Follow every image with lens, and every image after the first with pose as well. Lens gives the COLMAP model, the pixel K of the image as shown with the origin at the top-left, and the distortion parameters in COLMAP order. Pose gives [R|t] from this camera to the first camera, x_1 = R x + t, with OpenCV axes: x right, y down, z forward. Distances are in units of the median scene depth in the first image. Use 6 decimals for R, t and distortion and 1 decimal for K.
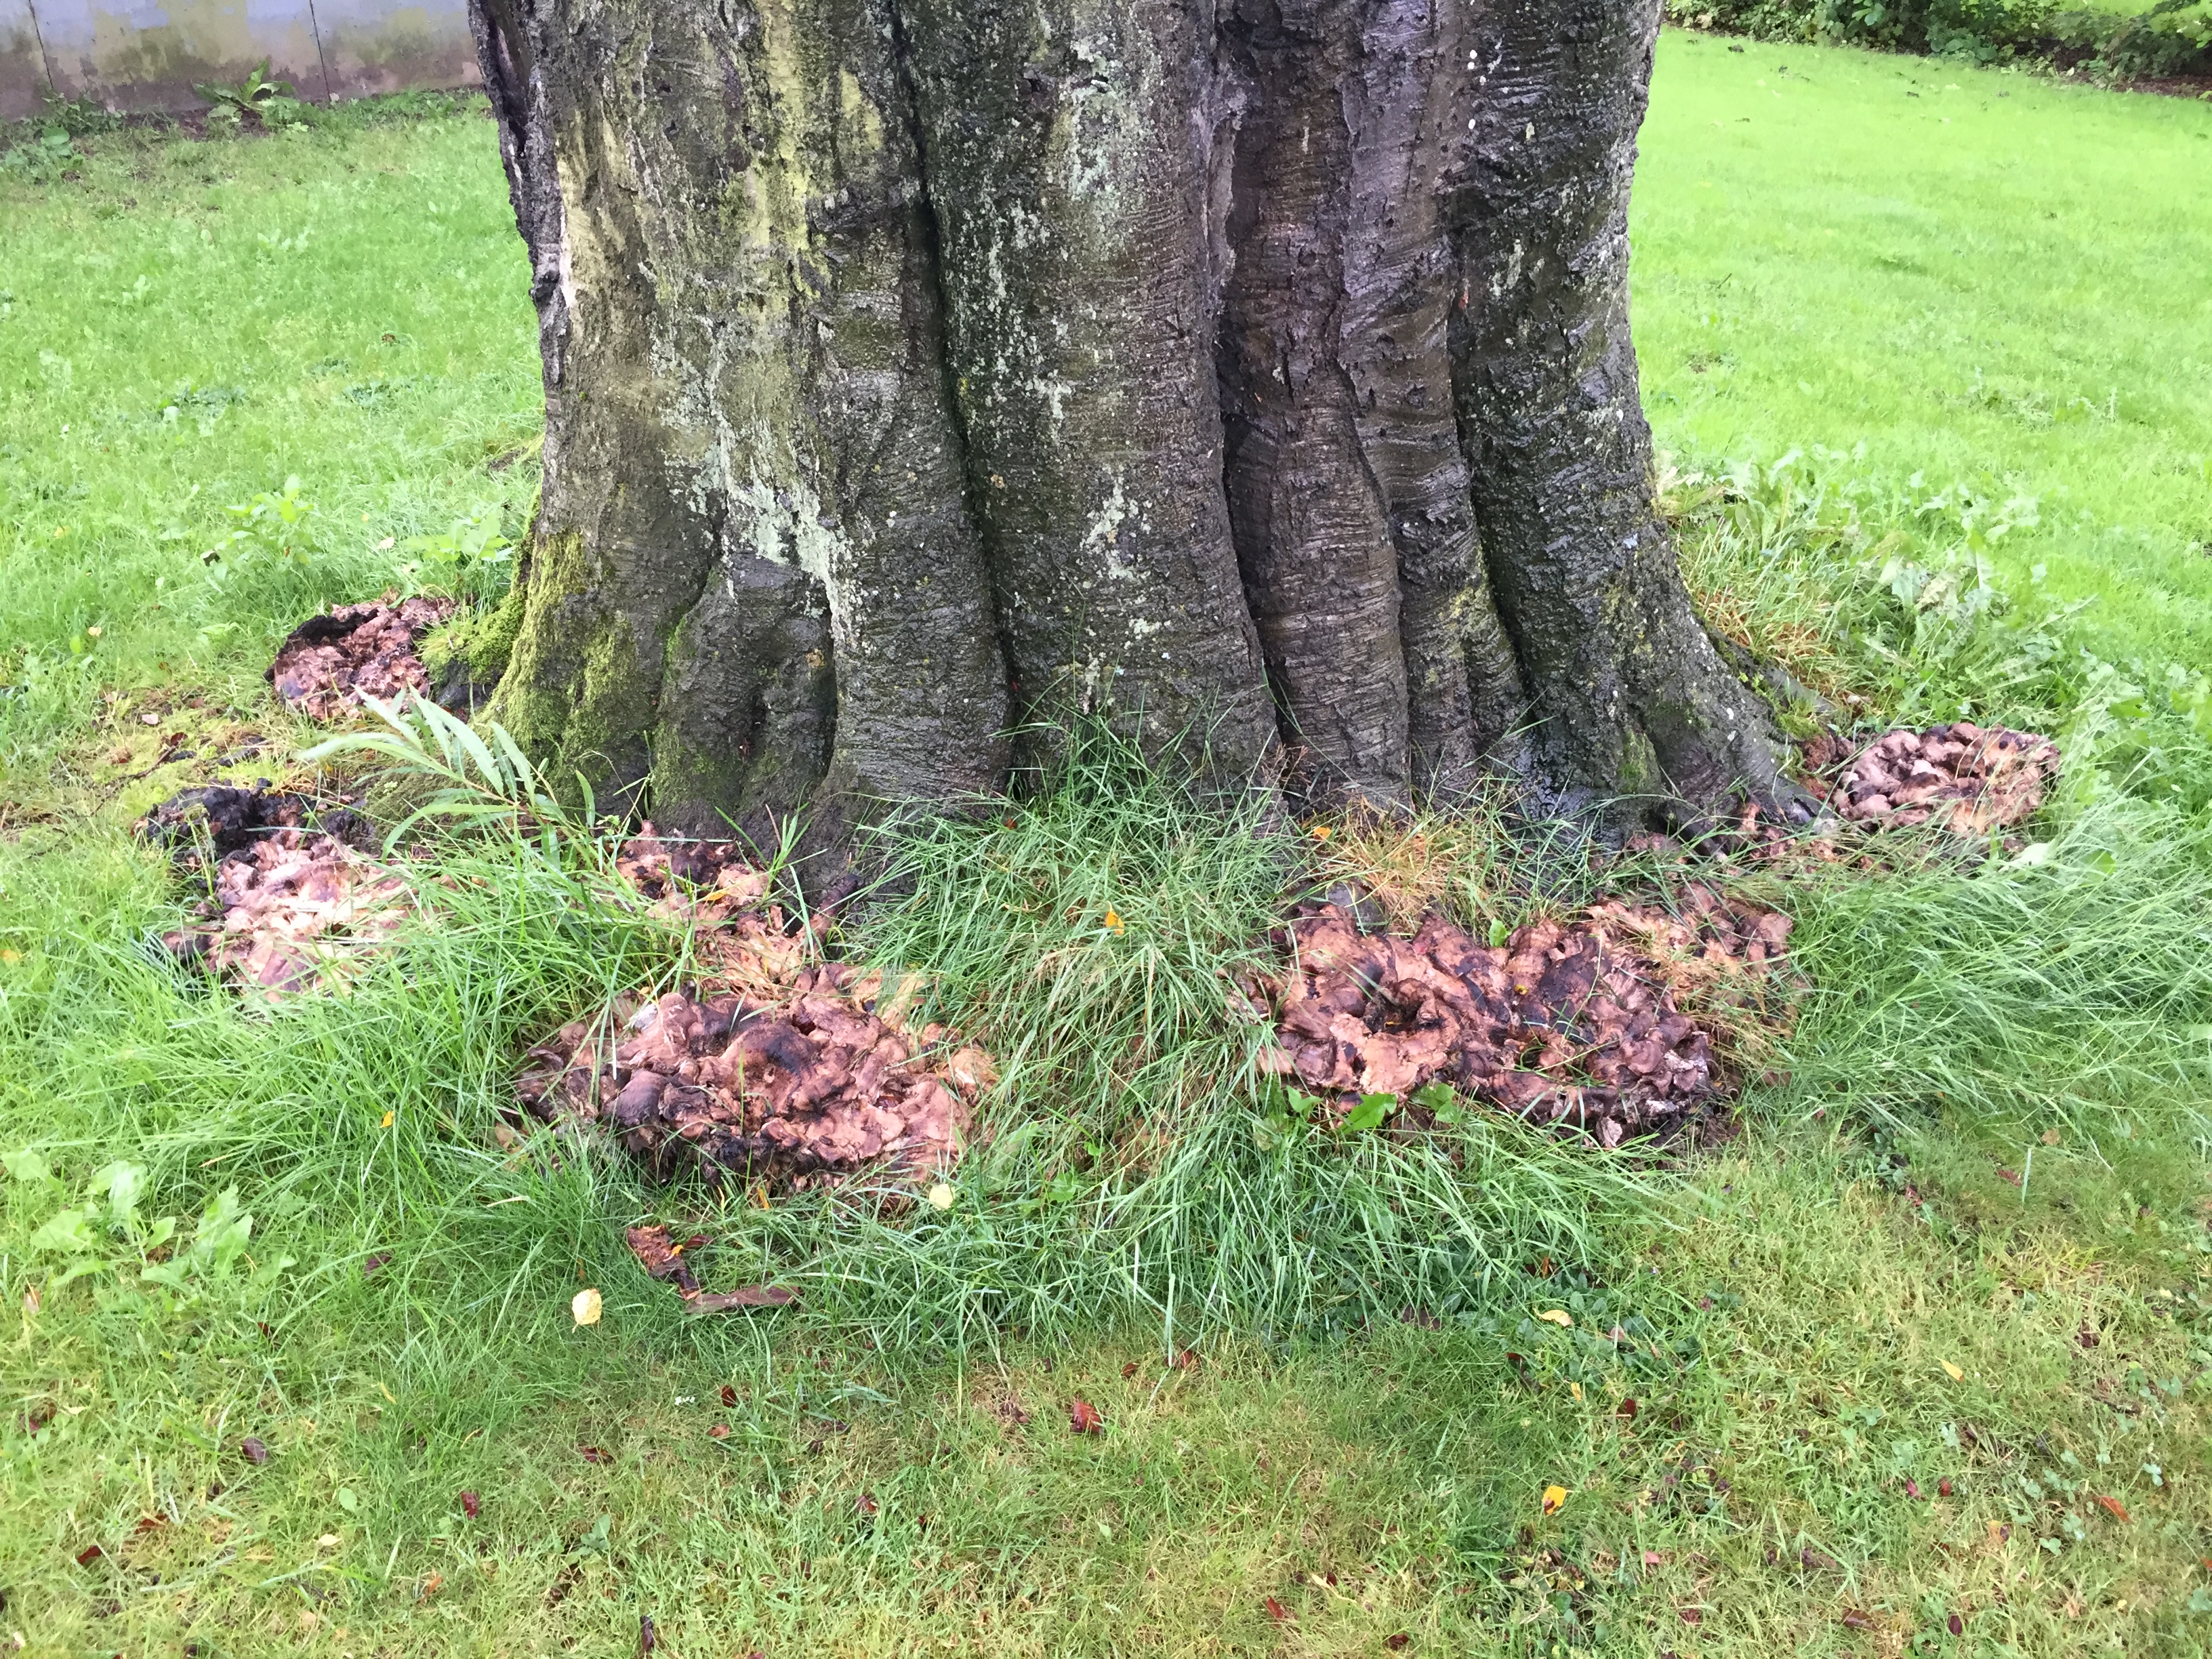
lens RADIAL K [[1913.8, 0, 1106.0], [0, 1913.8, 829.5], [0, 0, 1]] dist [0.067119, 0.001256]
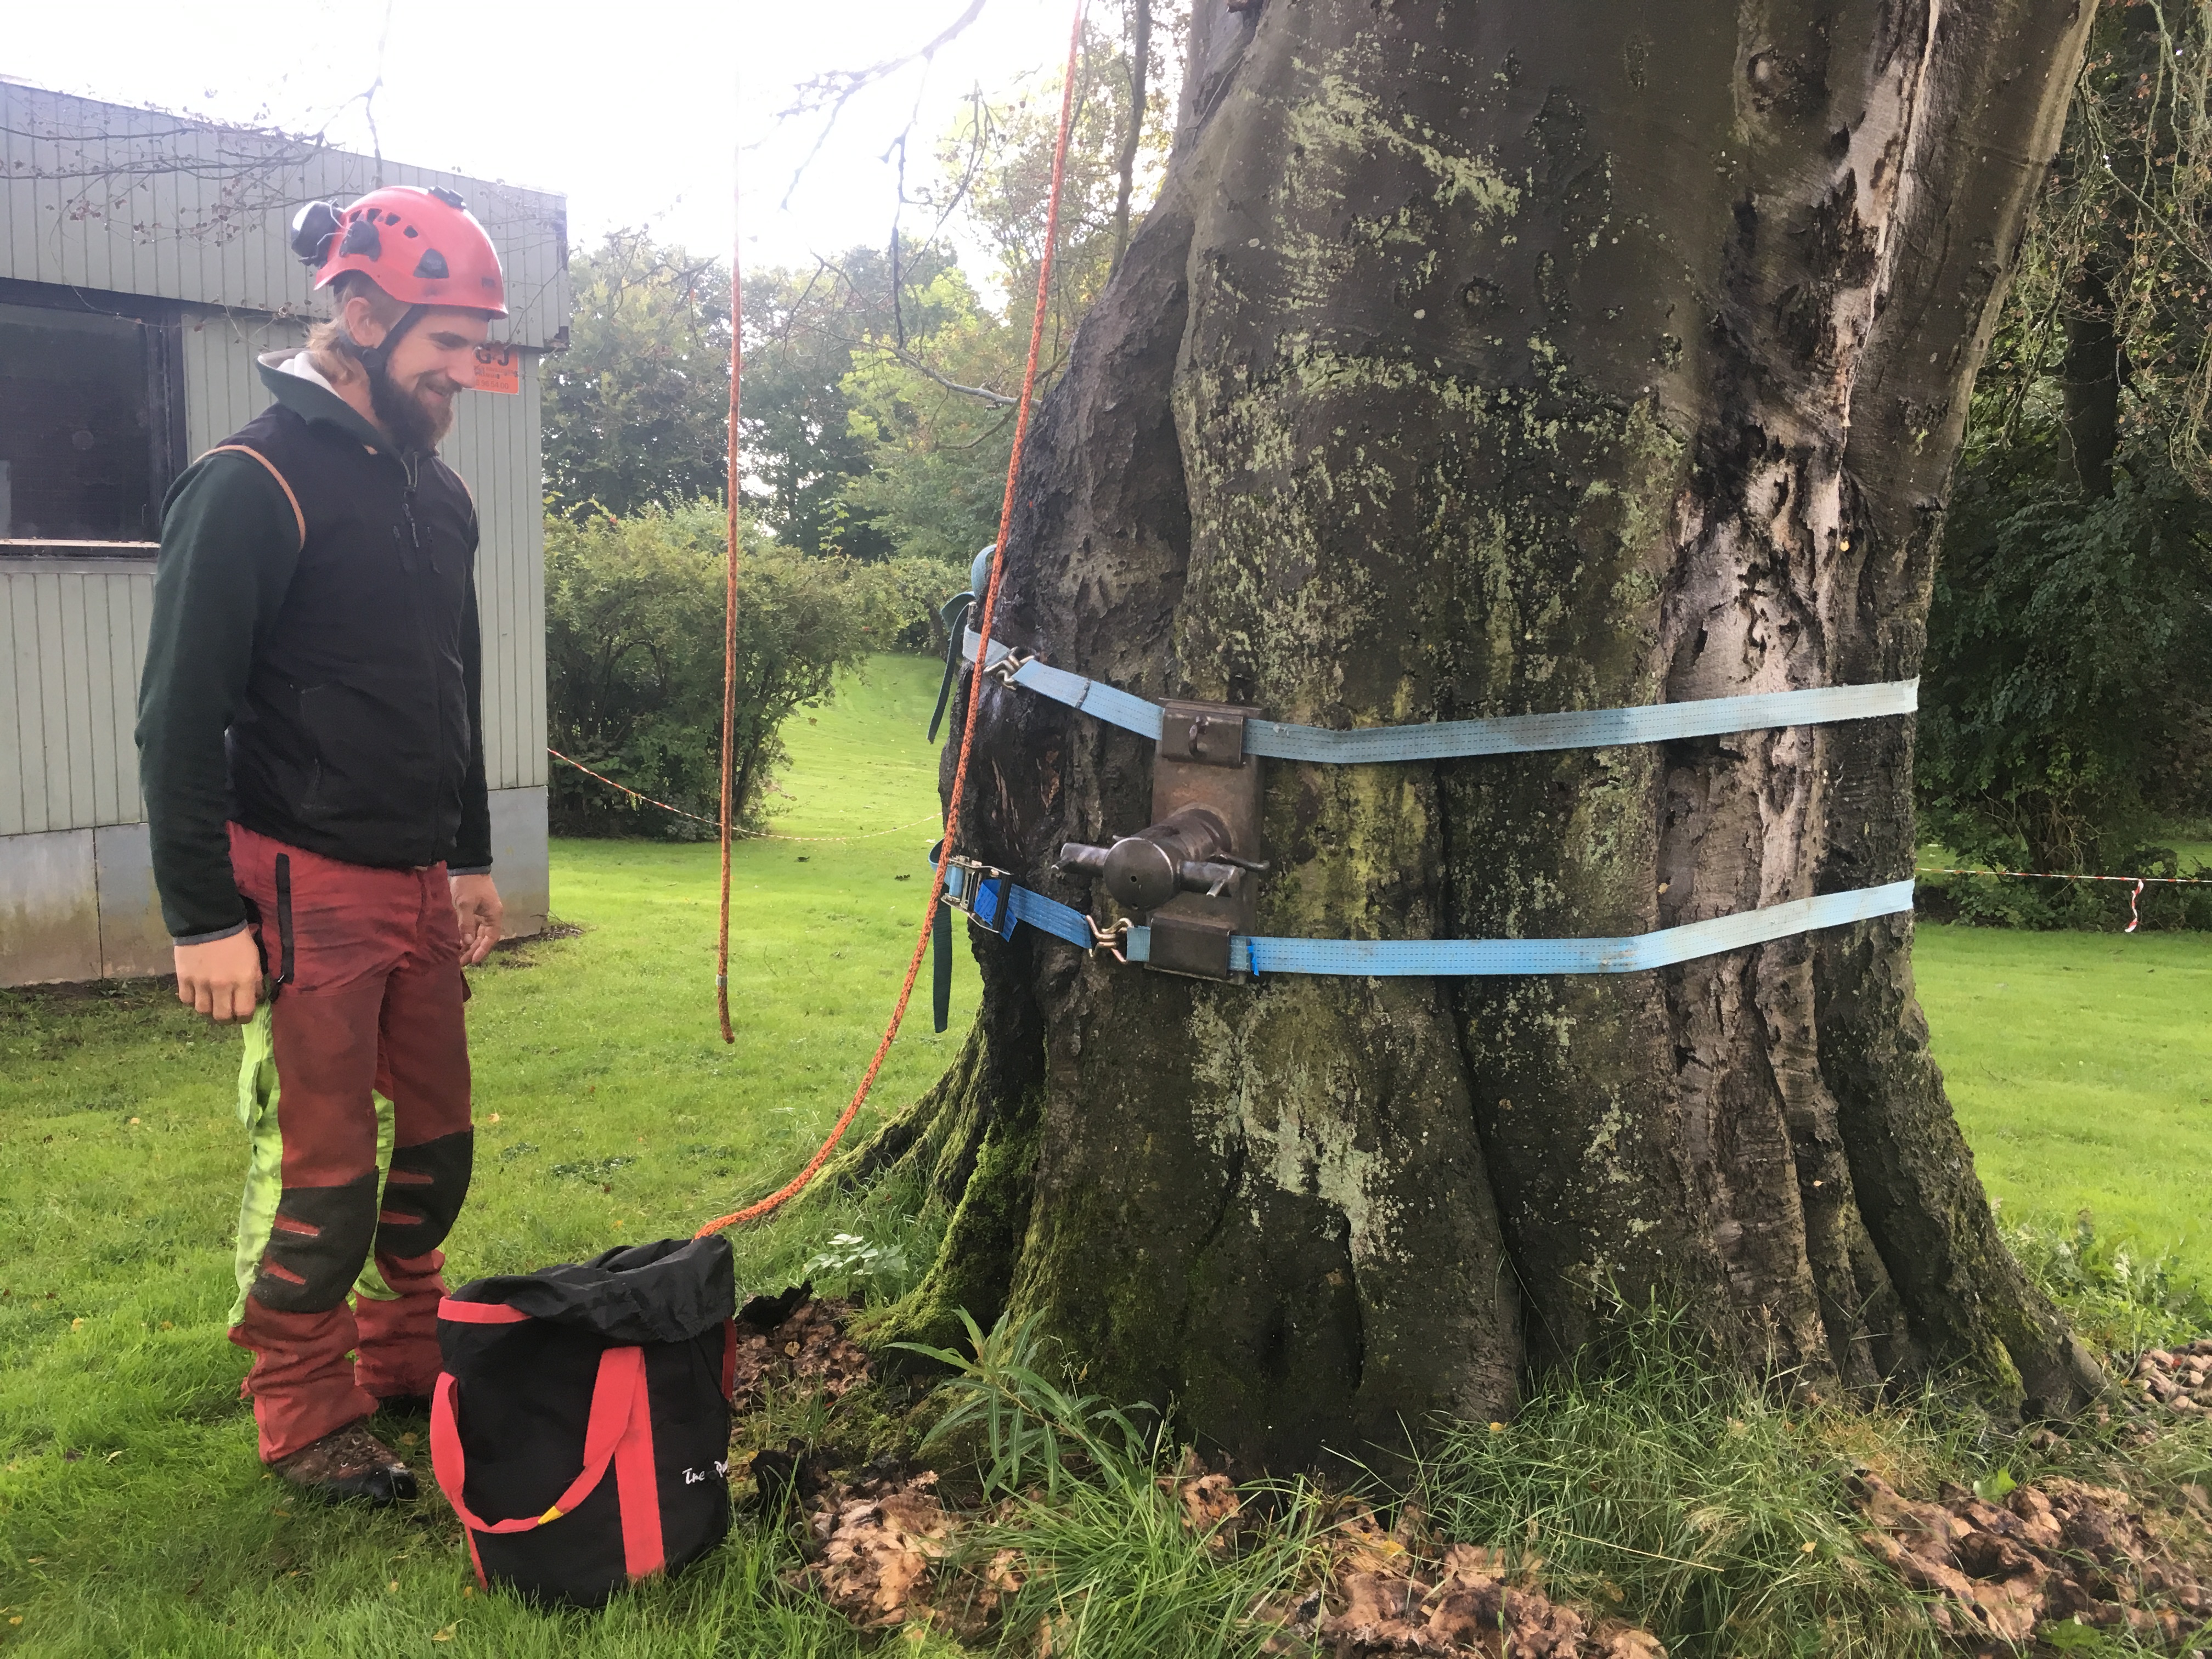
lens RADIAL K [[1915.1, 0, 1113.6], [0, 1915.1, 838.8], [0, 0, 1]] dist [0.101631, -0.154495]
pose [[0.991381, -0.023737, 0.128843, -0.441526], [0.075799, 0.906057, -0.416312, 0.143737], [-0.106857, 0.422490, 0.900046, -0.104755]]
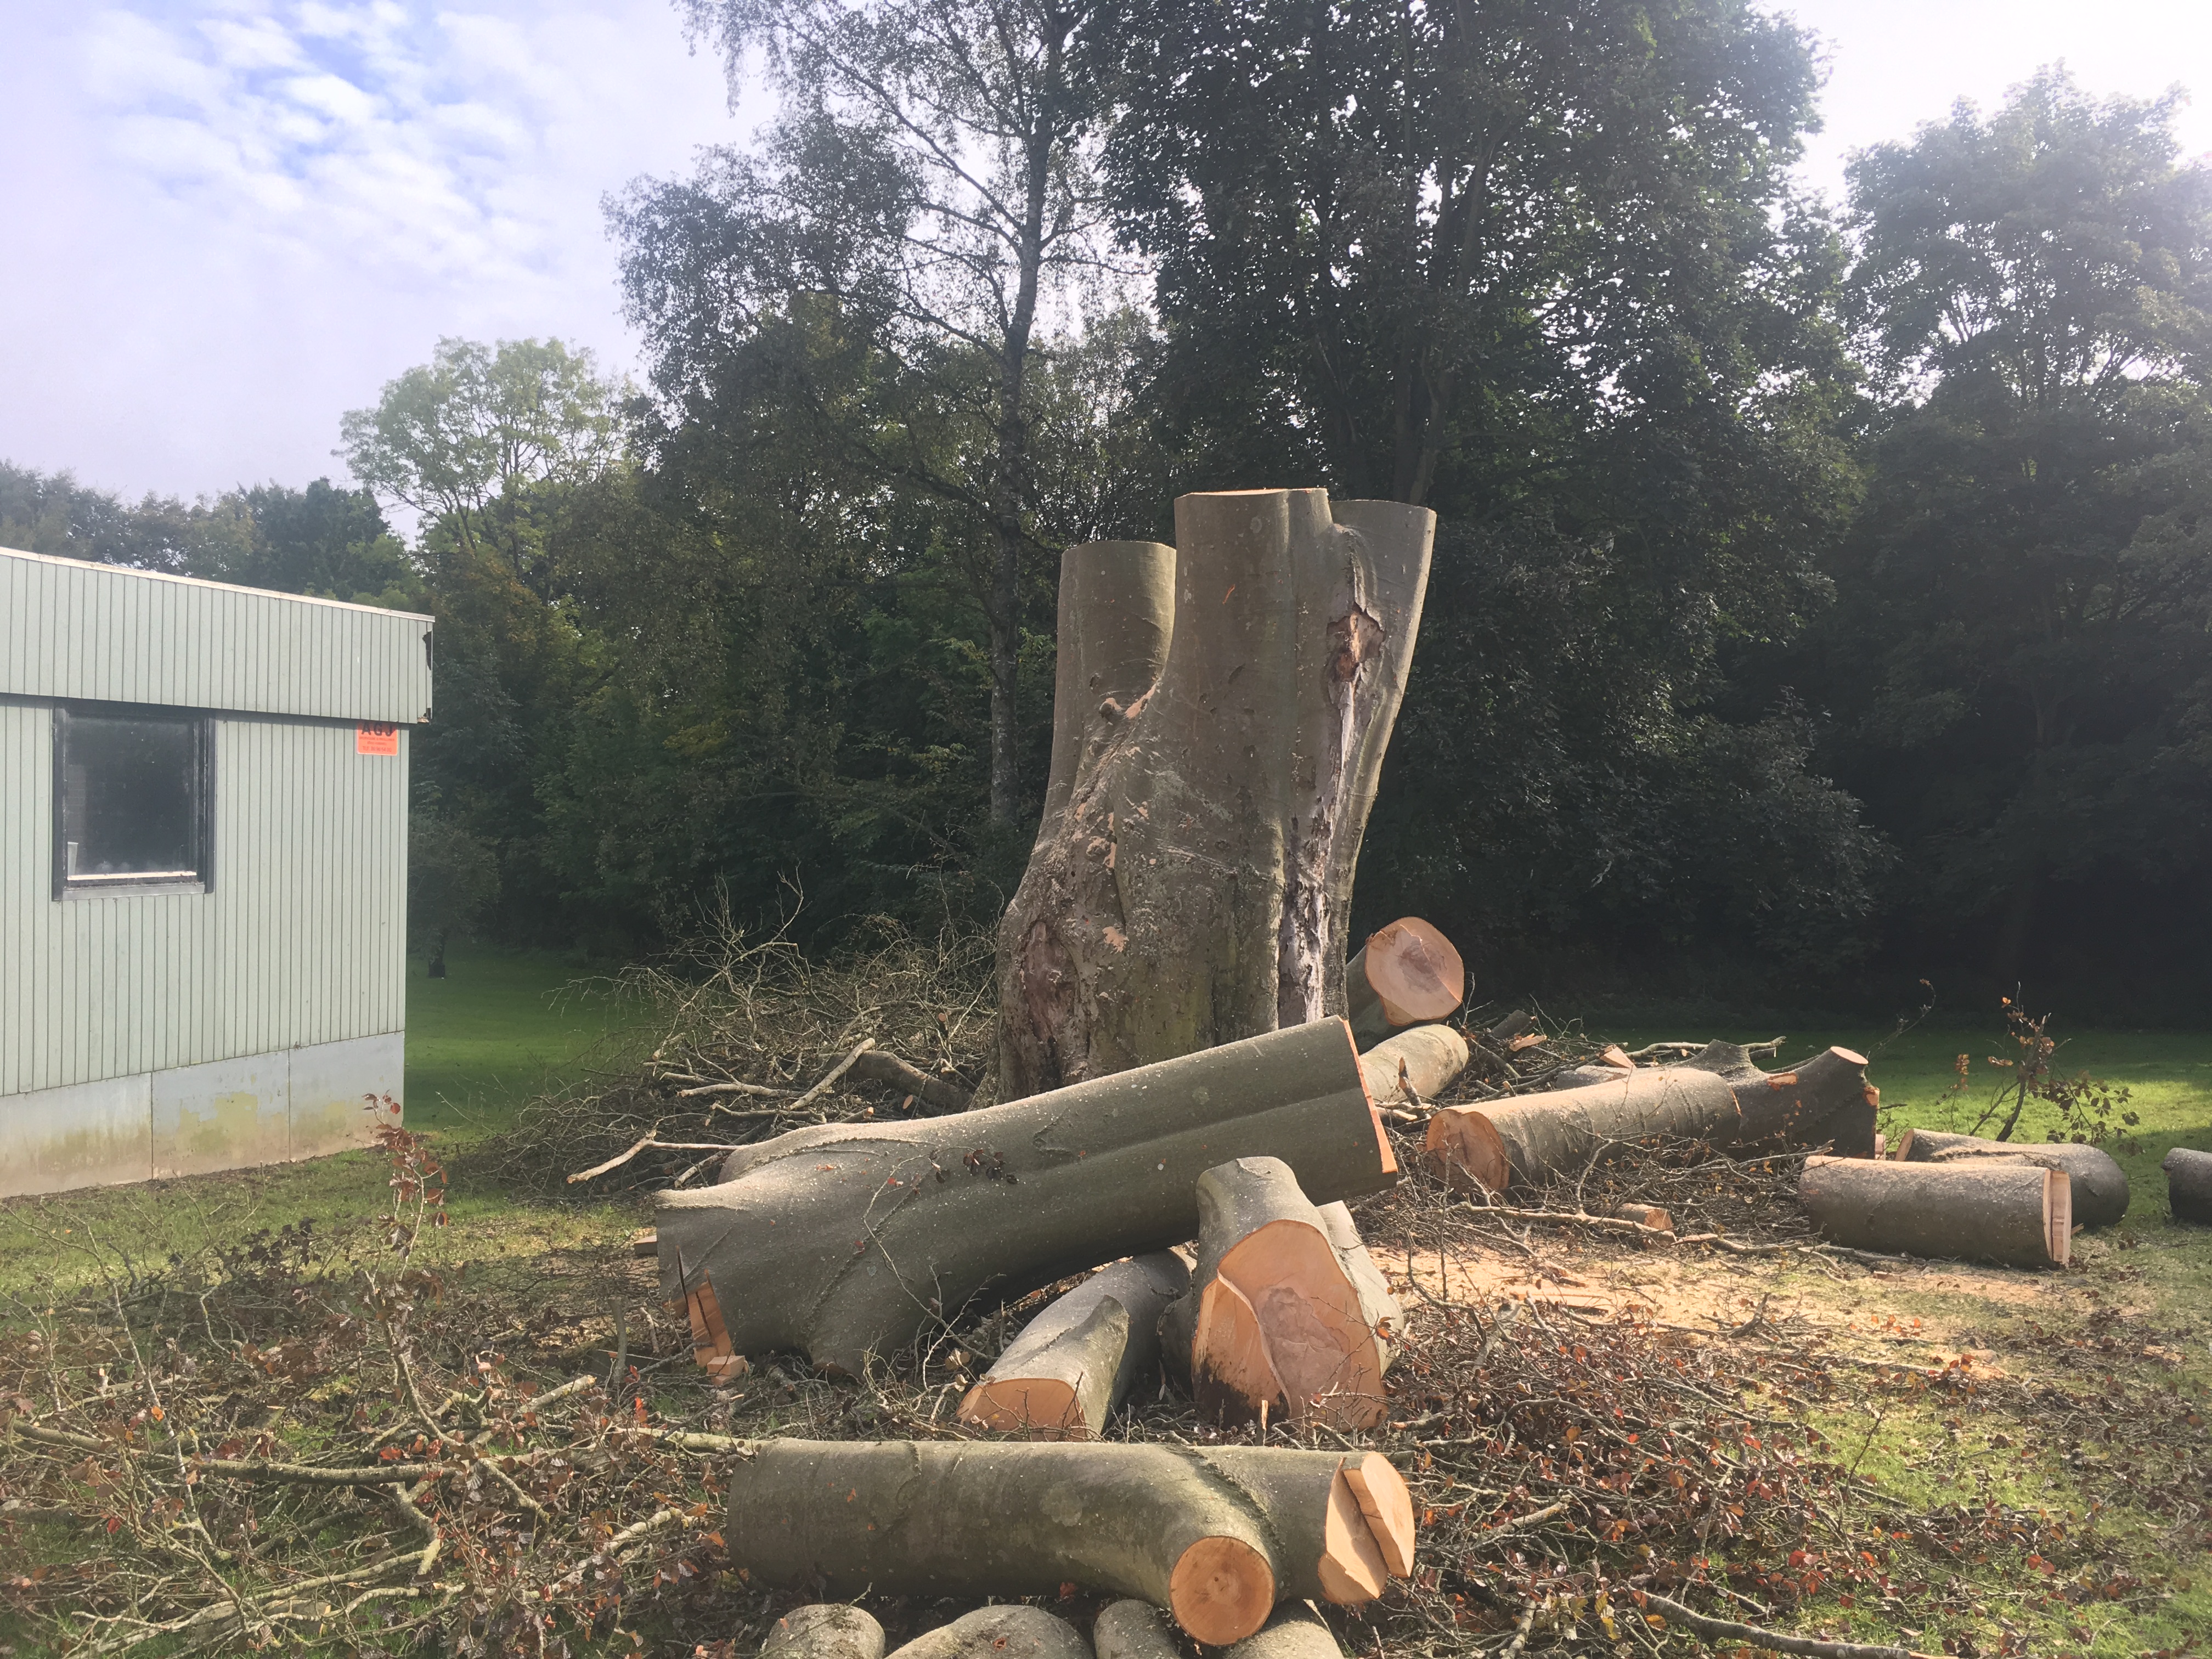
lens RADIAL K [[1915.1, 0, 1113.6], [0, 1915.1, 838.8], [0, 0, 1]] dist [0.101631, -0.154495]
pose [[0.894126, -0.022013, 0.447274, -1.871653], [0.251888, 0.850532, -0.461679, 1.009634], [-0.370258, 0.525462, 0.766028, -1.940647]]
